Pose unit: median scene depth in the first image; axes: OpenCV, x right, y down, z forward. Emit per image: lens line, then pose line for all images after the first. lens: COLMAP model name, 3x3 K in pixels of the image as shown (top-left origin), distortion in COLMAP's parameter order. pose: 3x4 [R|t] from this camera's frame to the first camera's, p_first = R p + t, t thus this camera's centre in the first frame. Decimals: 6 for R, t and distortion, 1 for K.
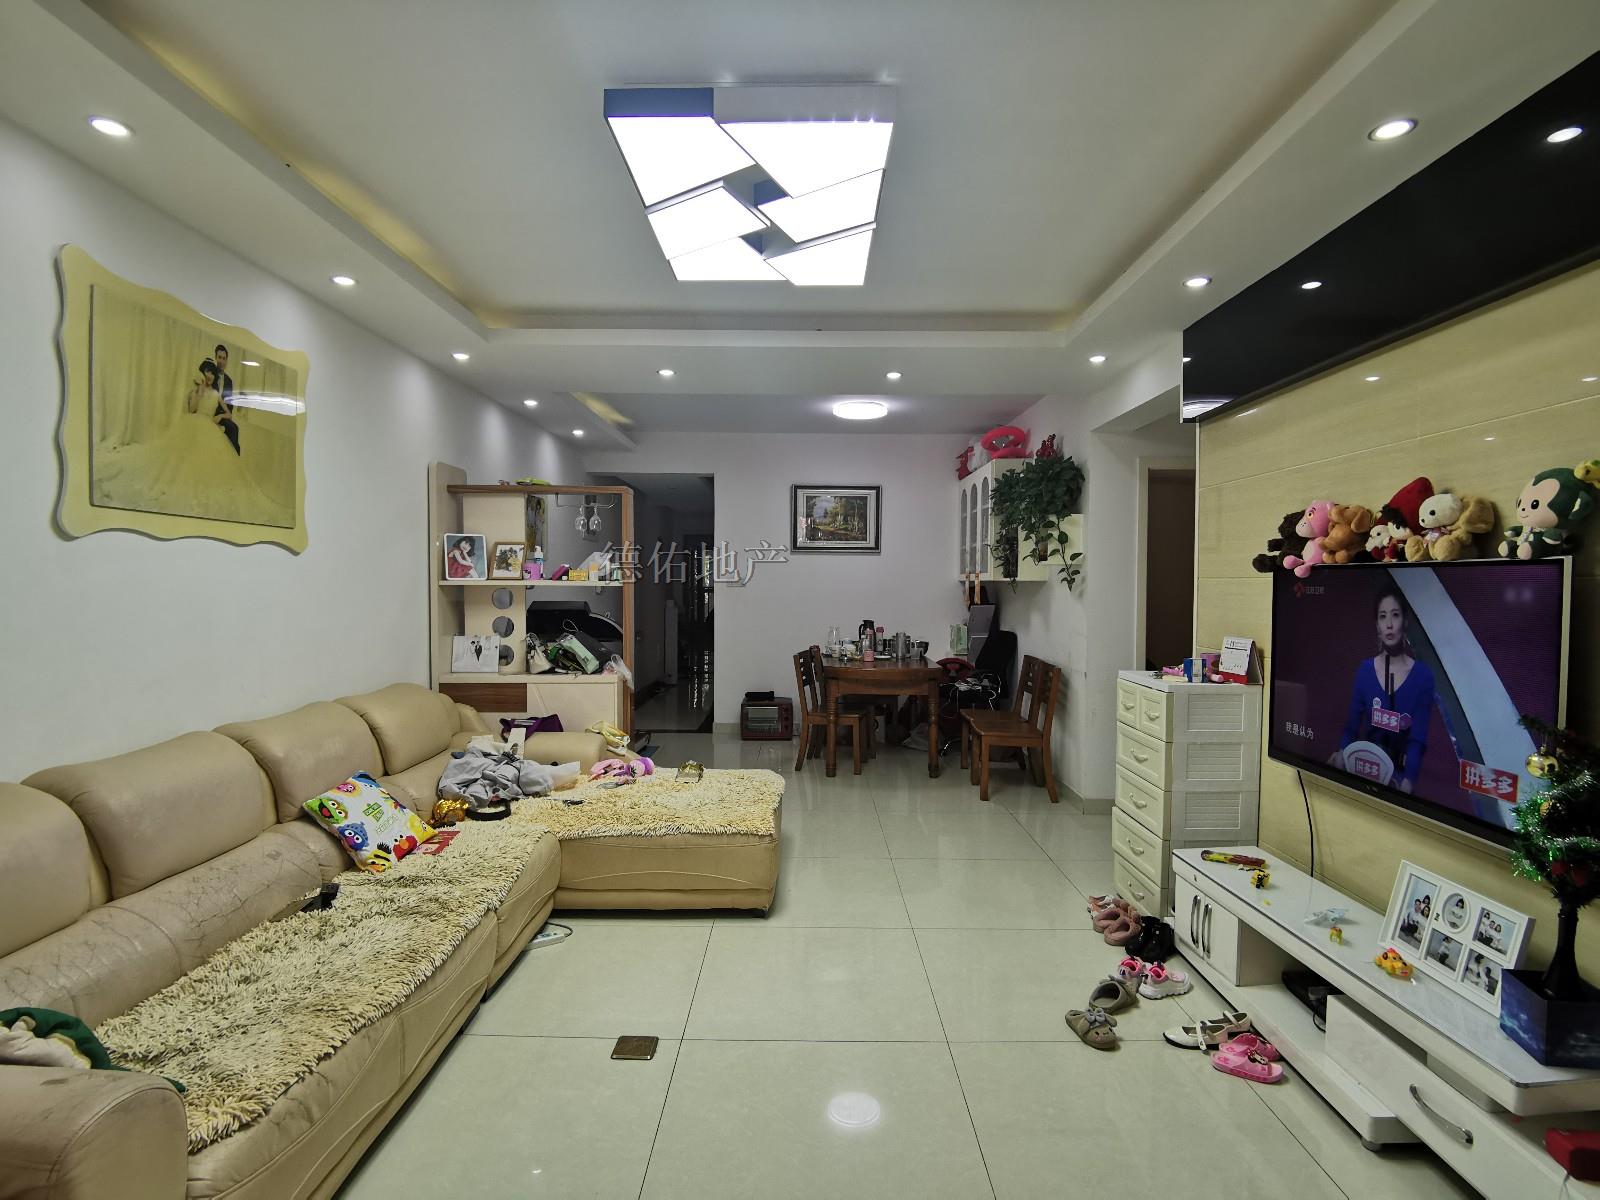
lens RADIAL K [[794.4, 0, 797.0], [0, 794.4, 595.2], [0, 0, 1]] dist [-0.018638, 0.002641]
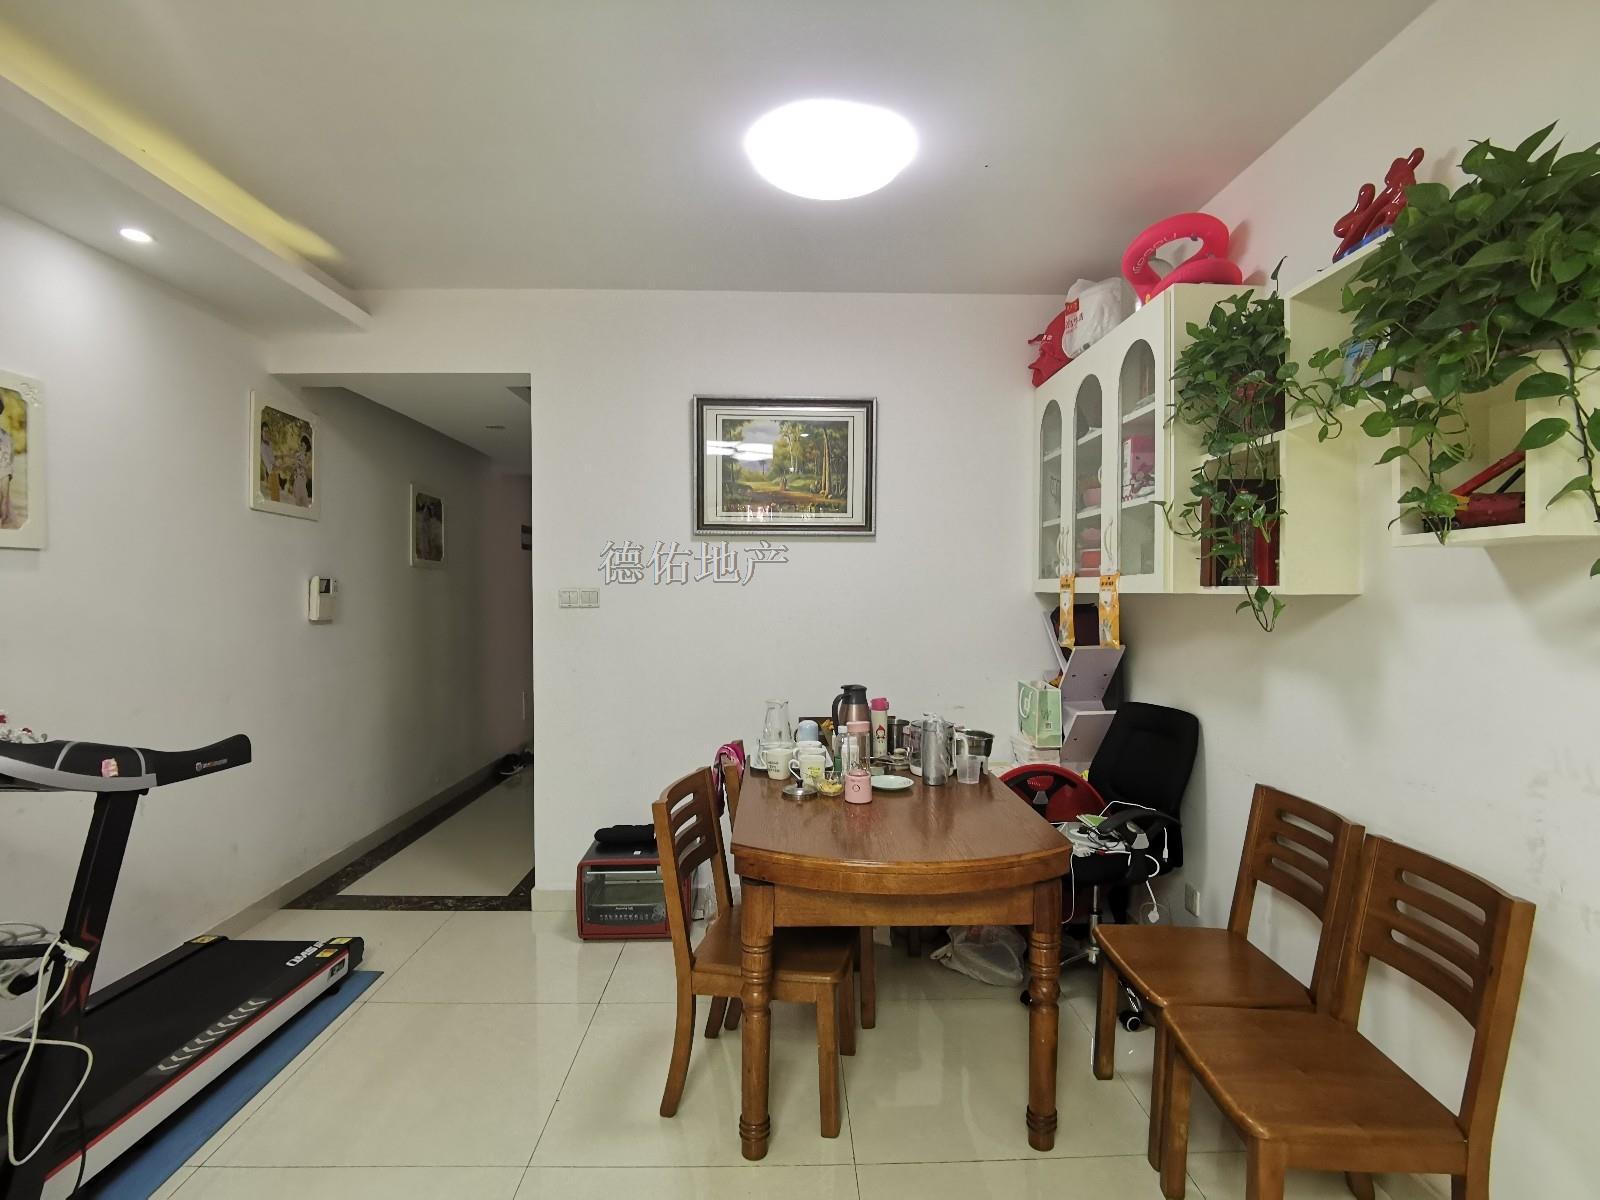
lens RADIAL K [[794.4, 0, 799.2], [0, 794.4, 601.9], [0, 0, 1]] dist [-0.018638, 0.002641]
pose [[0.999352, -0.007023, 0.035299, 0.041940], [0.007167, 0.999967, -0.003954, -0.011928], [-0.035270, 0.004204, 0.999369, 0.530516]]
